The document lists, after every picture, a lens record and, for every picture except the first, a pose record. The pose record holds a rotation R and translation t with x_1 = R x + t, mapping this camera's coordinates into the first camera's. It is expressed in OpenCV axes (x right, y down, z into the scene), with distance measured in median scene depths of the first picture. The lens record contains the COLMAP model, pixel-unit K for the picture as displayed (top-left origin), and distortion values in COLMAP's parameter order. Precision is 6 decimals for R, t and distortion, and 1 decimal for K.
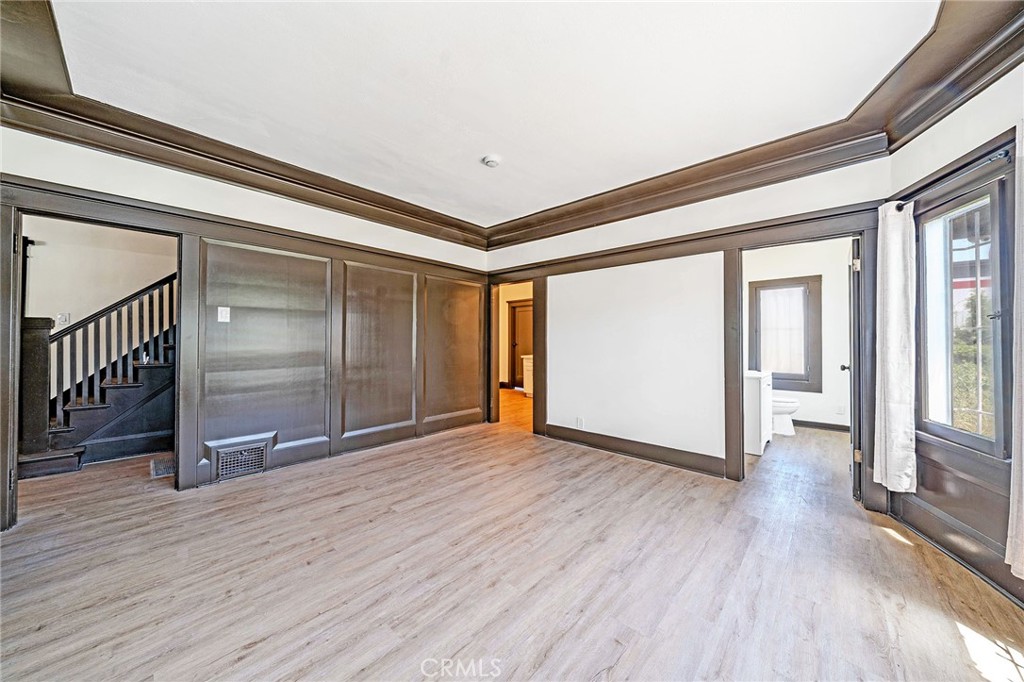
lens RADIAL K [[350.3, 0, 512.7], [0, 350.3, 337.0], [0, 0, 1]] dist [-0.002435, 0.000001]
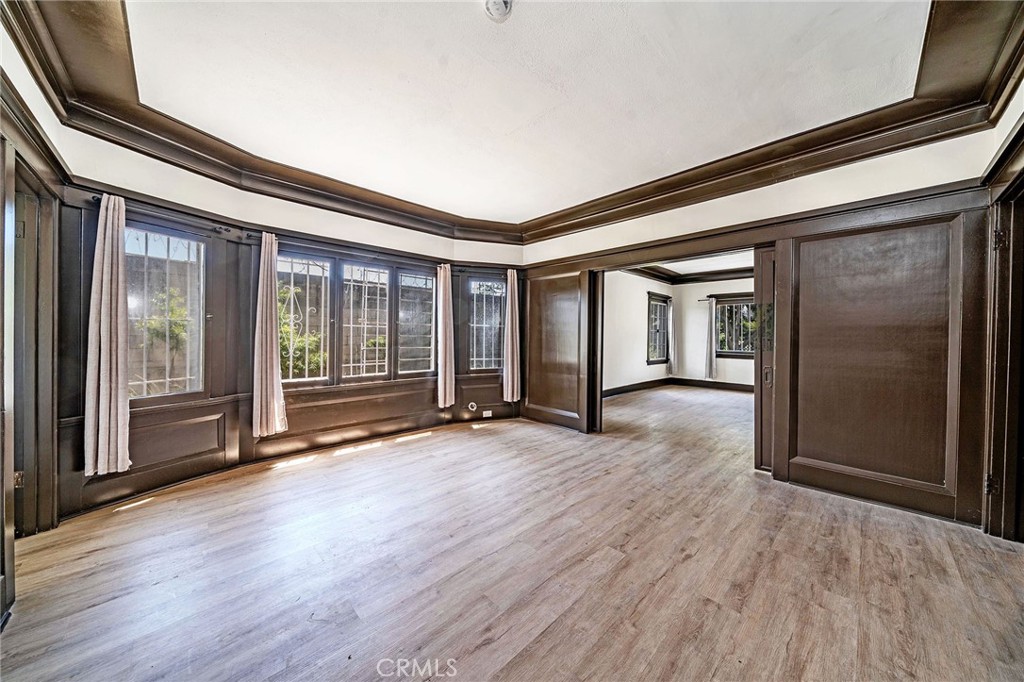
lens RADIAL K [[350.3, 0, 512.7], [0, 350.3, 337.0], [0, 0, 1]] dist [-0.002435, 0.000001]
pose [[-0.998292, -0.013800, 0.056777, -0.124650], [-0.013977, 0.999899, -0.002729, 0.014629], [-0.056733, -0.003518, -0.998383, 1.584025]]
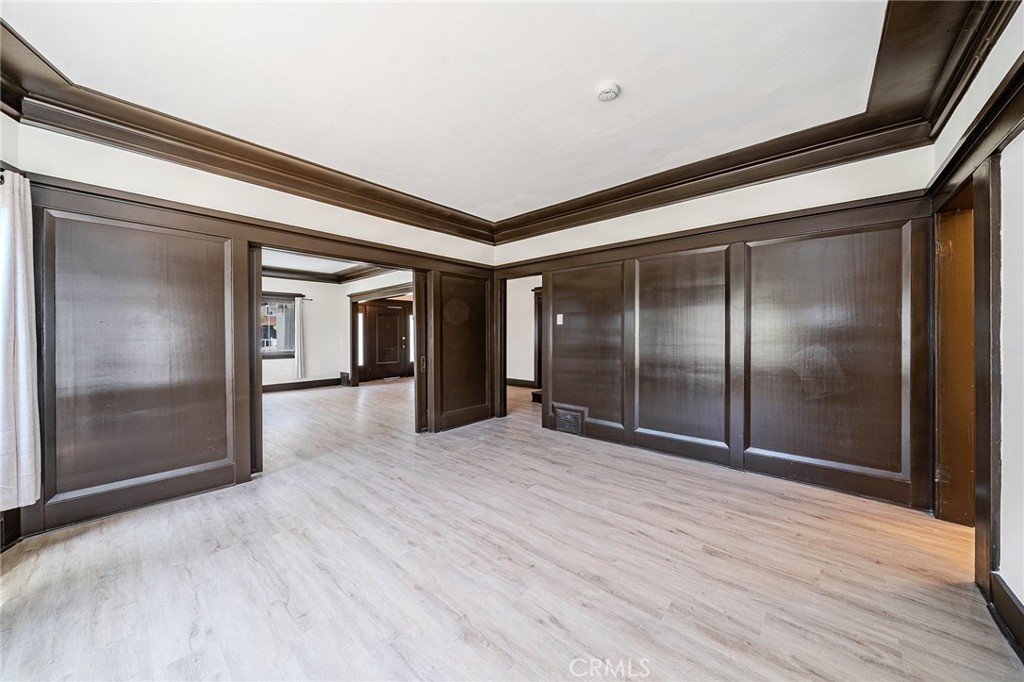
lens RADIAL K [[350.3, 0, 512.7], [0, 350.3, 337.0], [0, 0, 1]] dist [-0.002435, 0.000001]
pose [[0.020076, 0.002439, -0.999795, 0.689904], [0.011480, 0.999931, 0.002670, 0.005643], [0.999733, -0.011531, 0.020047, 0.808649]]
